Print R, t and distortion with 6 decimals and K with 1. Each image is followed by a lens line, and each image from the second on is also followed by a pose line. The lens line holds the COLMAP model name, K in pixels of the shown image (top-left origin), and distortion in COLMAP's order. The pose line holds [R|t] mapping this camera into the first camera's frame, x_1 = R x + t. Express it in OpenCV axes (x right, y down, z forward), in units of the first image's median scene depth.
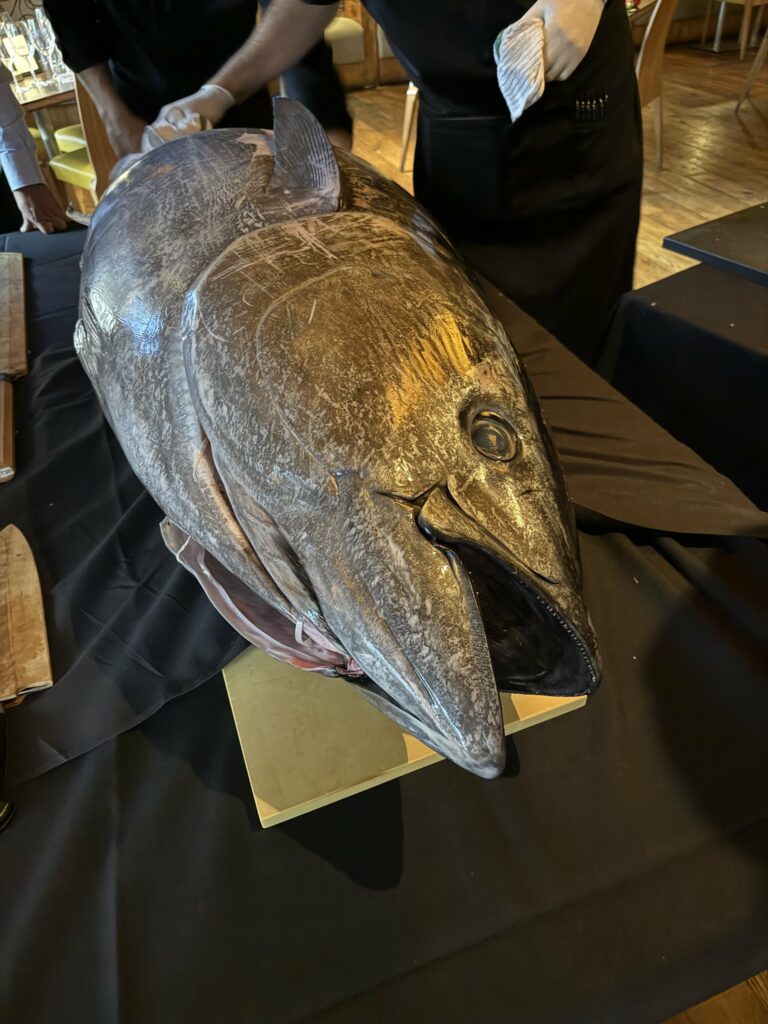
lens RADIAL K [[710.2, 0, 402.9], [0, 710.2, 514.0], [0, 0, 1]] dist [0.137187, -0.206133]
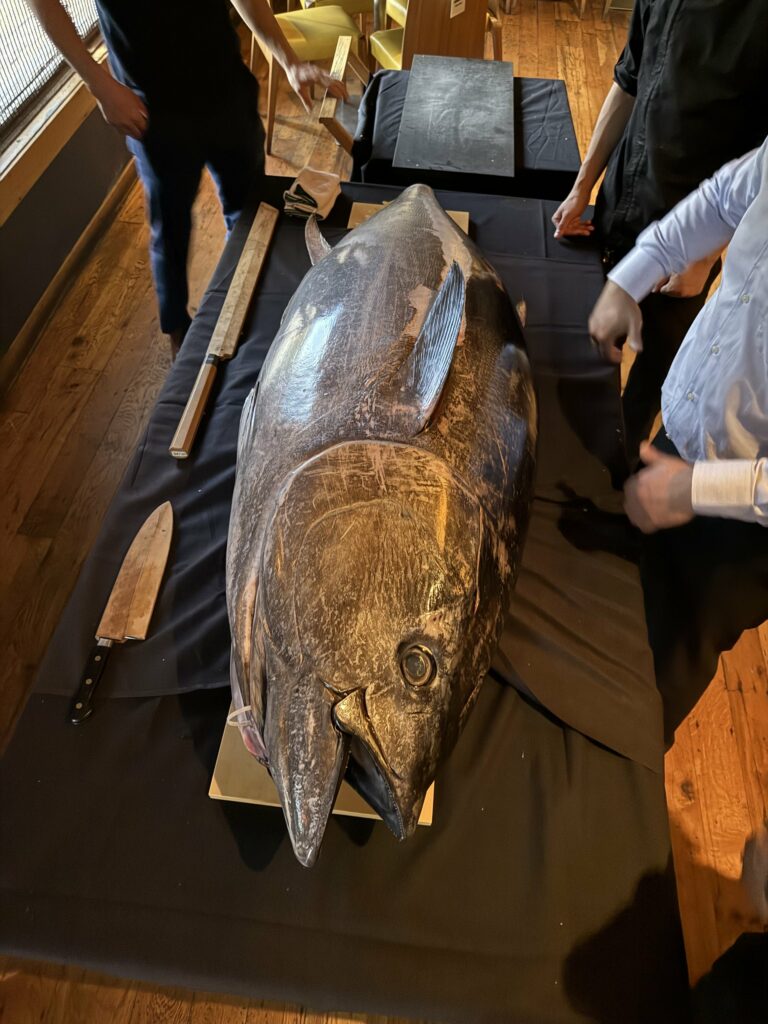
lens RADIAL K [[743.6, 0, 384.0], [0, 743.6, 512.0], [0, 0, 1]] dist [0.000184, -0.006335]
pose [[0.891409, 0.396264, -0.219921, 0.287946], [-0.368030, 0.916123, 0.158972, -0.641412], [0.264470, -0.060771, 0.962477, -0.498808]]
